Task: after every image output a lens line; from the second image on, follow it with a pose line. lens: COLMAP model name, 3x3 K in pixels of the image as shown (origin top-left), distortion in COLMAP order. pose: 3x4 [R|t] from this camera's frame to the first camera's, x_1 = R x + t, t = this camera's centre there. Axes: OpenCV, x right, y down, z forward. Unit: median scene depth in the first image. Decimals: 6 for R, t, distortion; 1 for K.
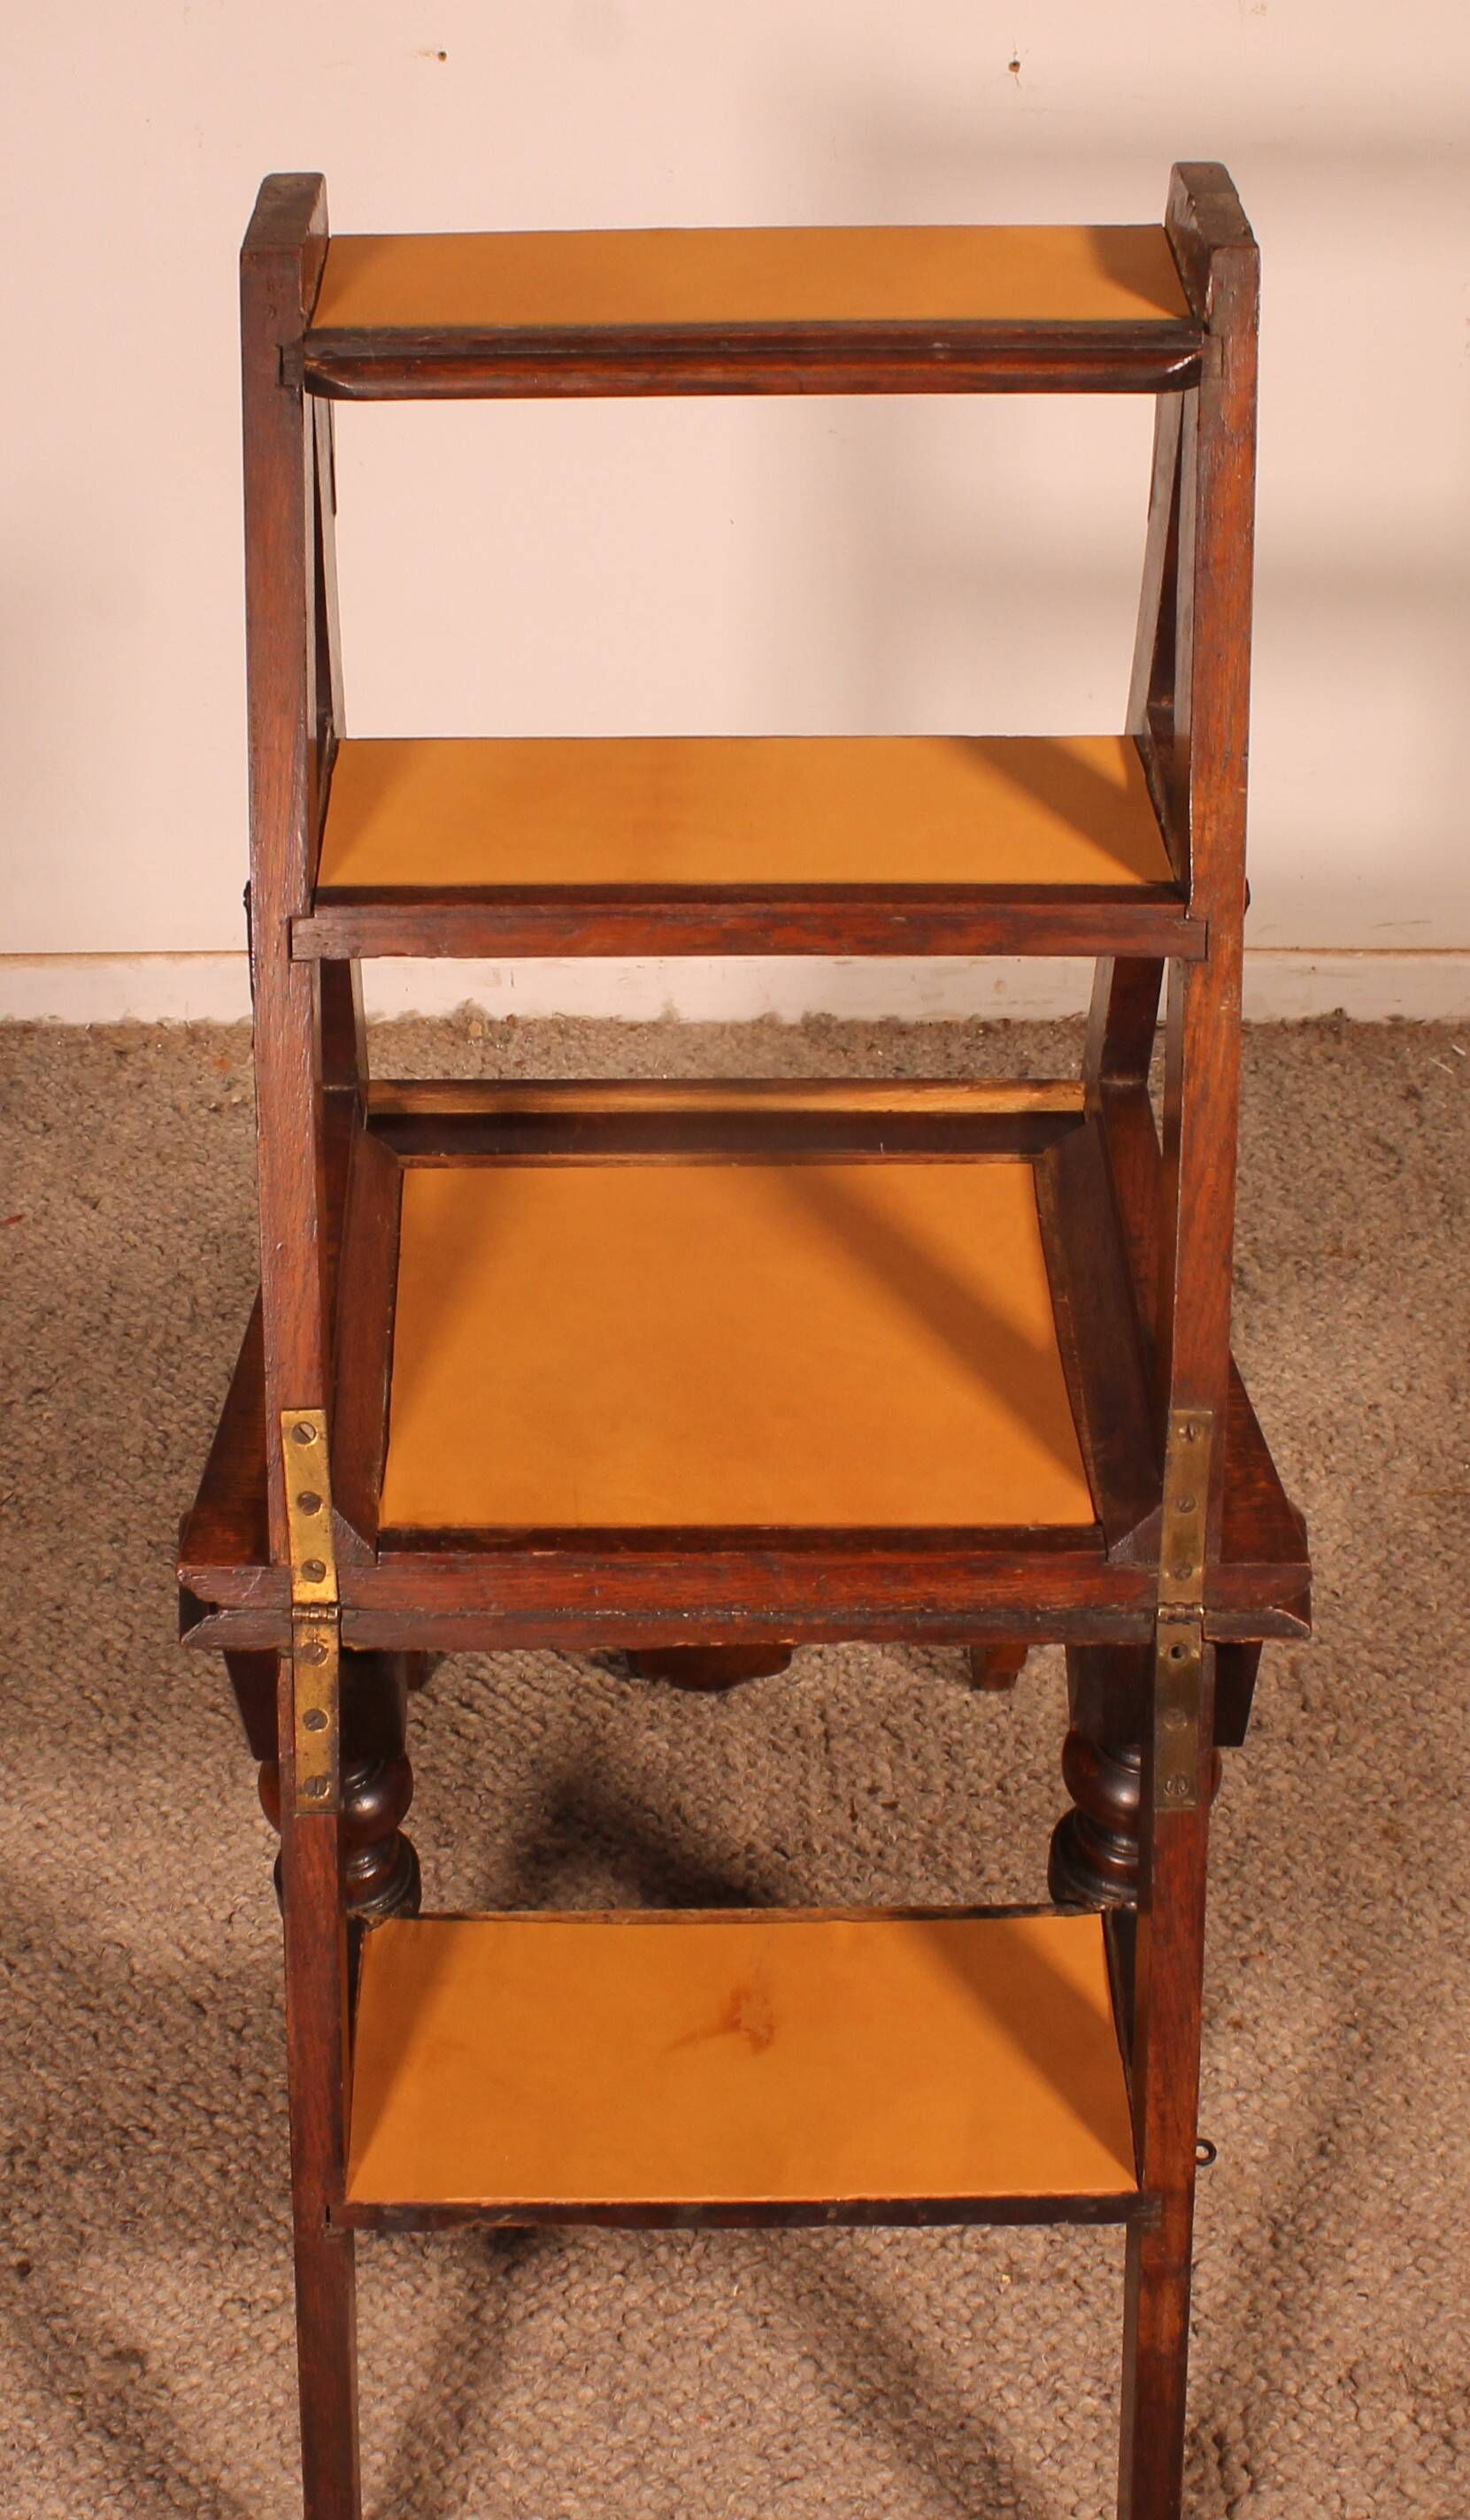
lens RADIAL K [[3057.6, 0, 568.8], [0, 3057.6, 1261.1], [0, 0, 1]] dist [-0.169350, 0.160923]
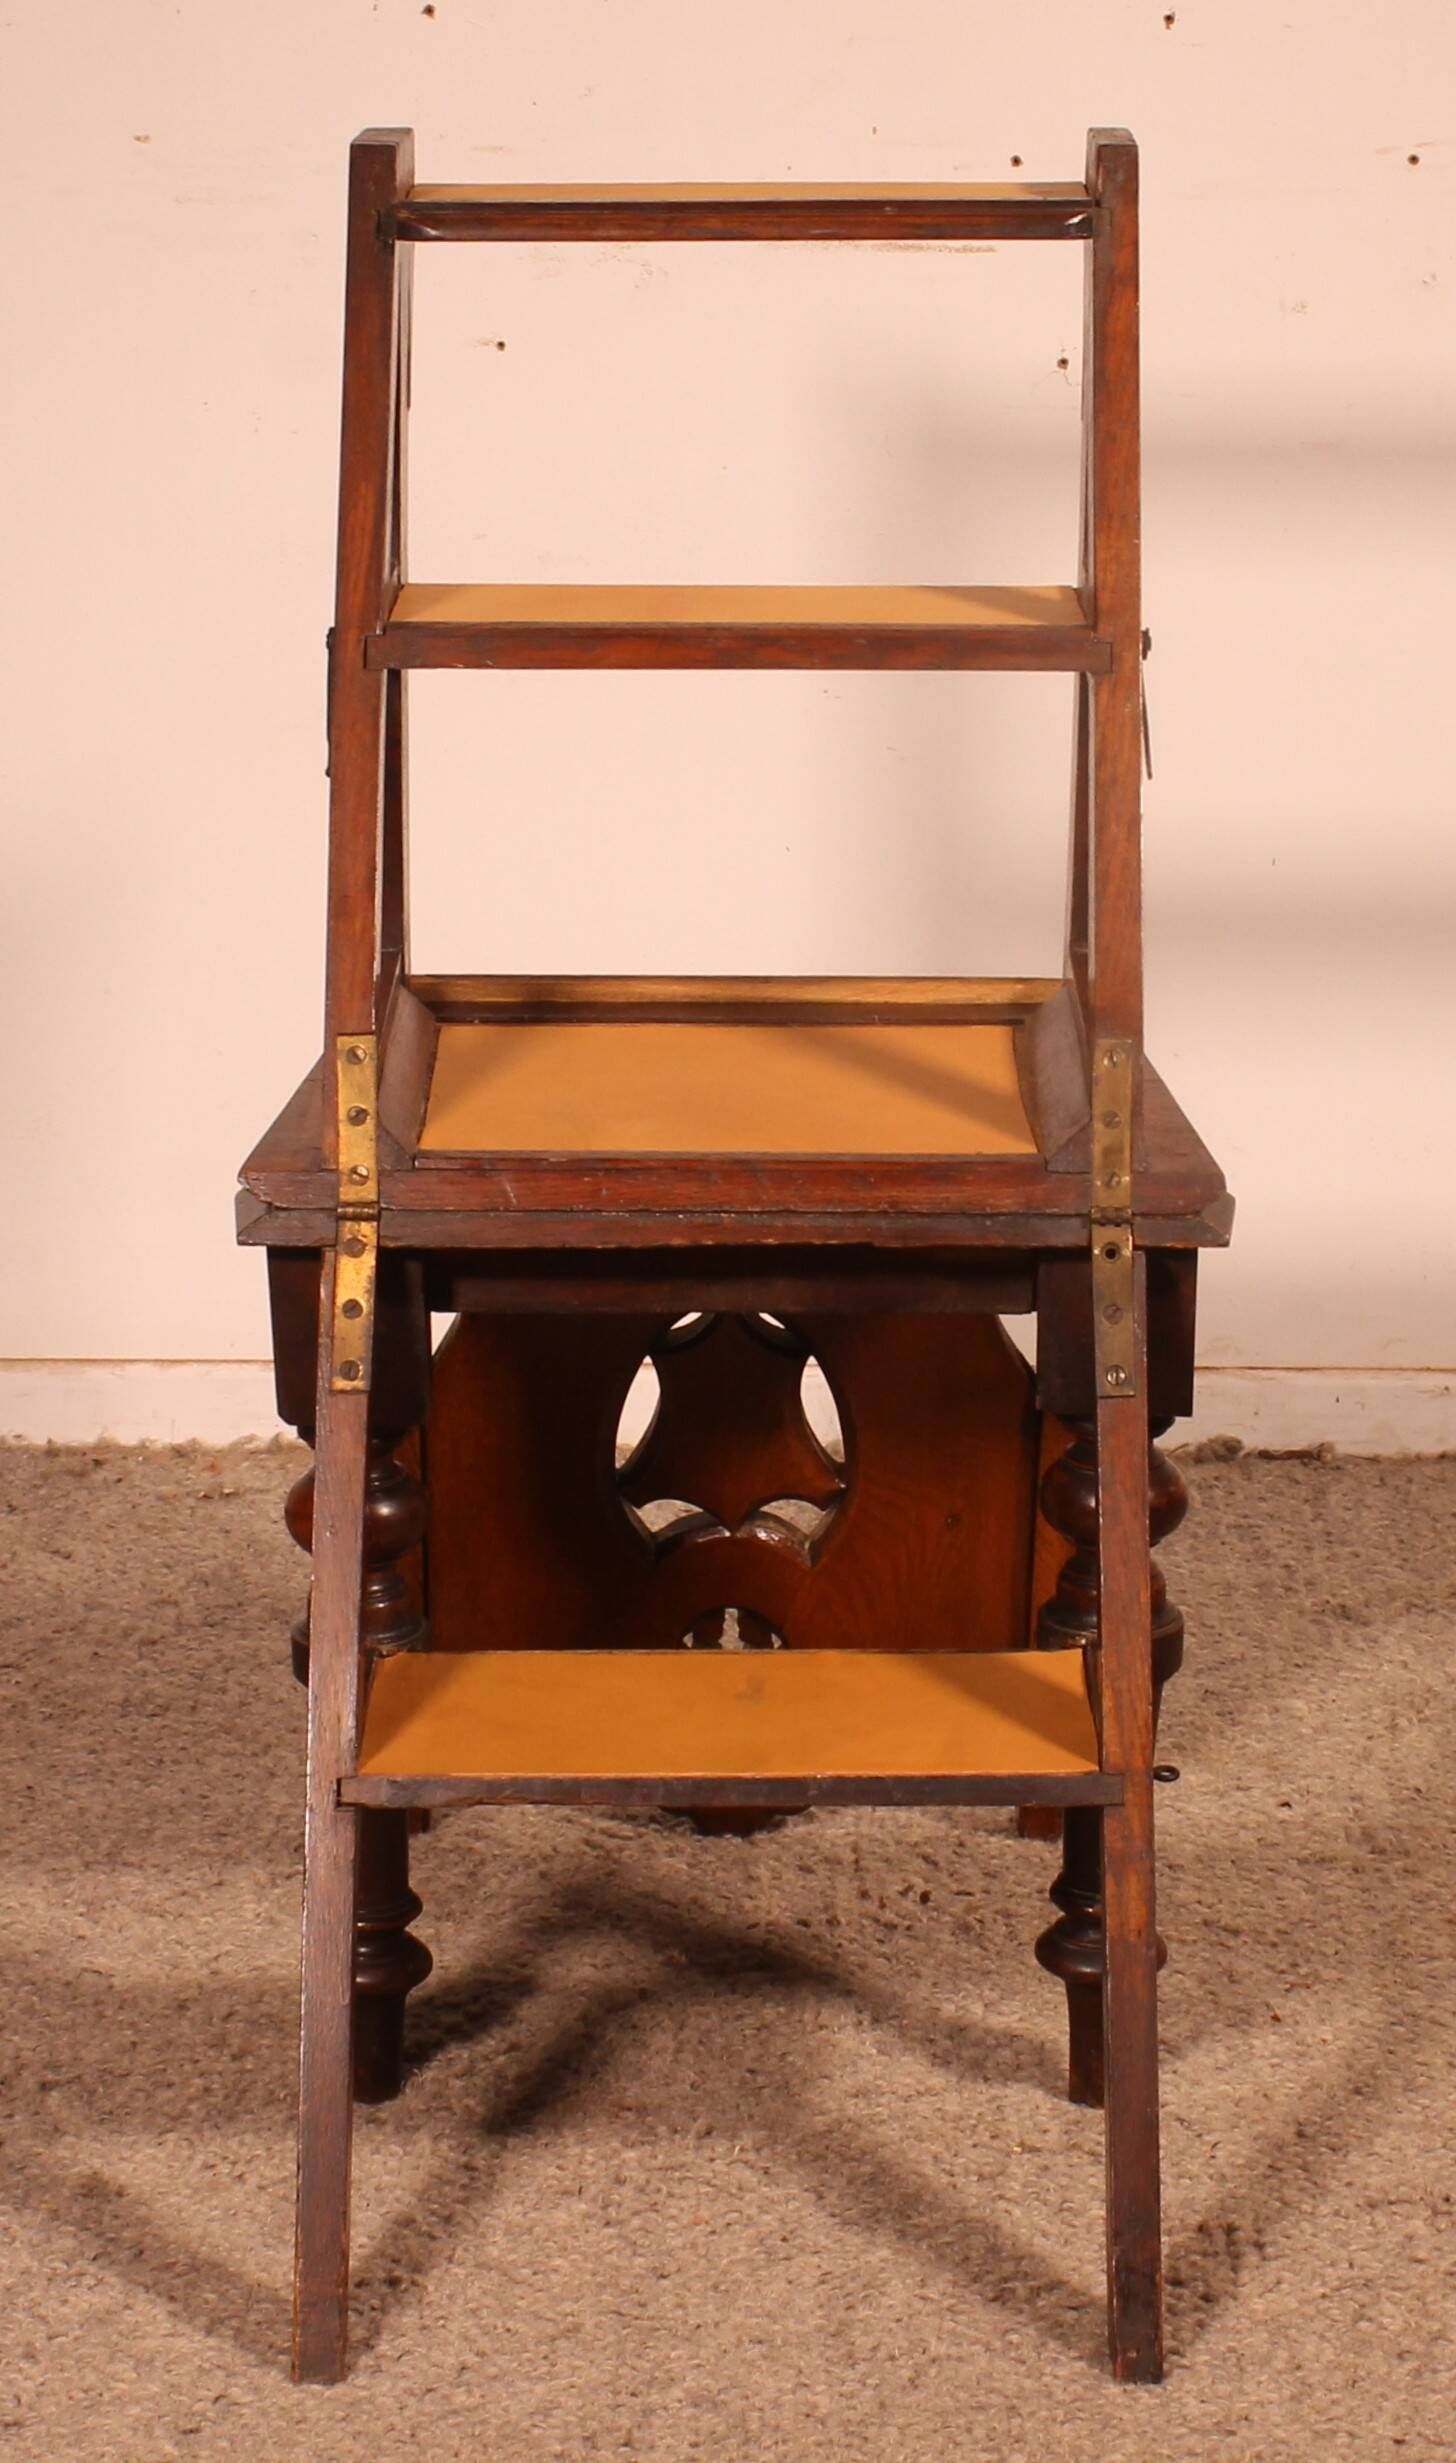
lens RADIAL K [[5216.1, 0, 781.3], [0, 5216.1, 1234.0], [0, 0, 1]] dist [-0.061529, -0.064389]
pose [[0.999580, 0.020553, 0.020419, 0.026030], [-0.010852, 0.919110, -0.393852, 0.645147], [-0.026862, 0.393465, 0.918947, -0.579306]]
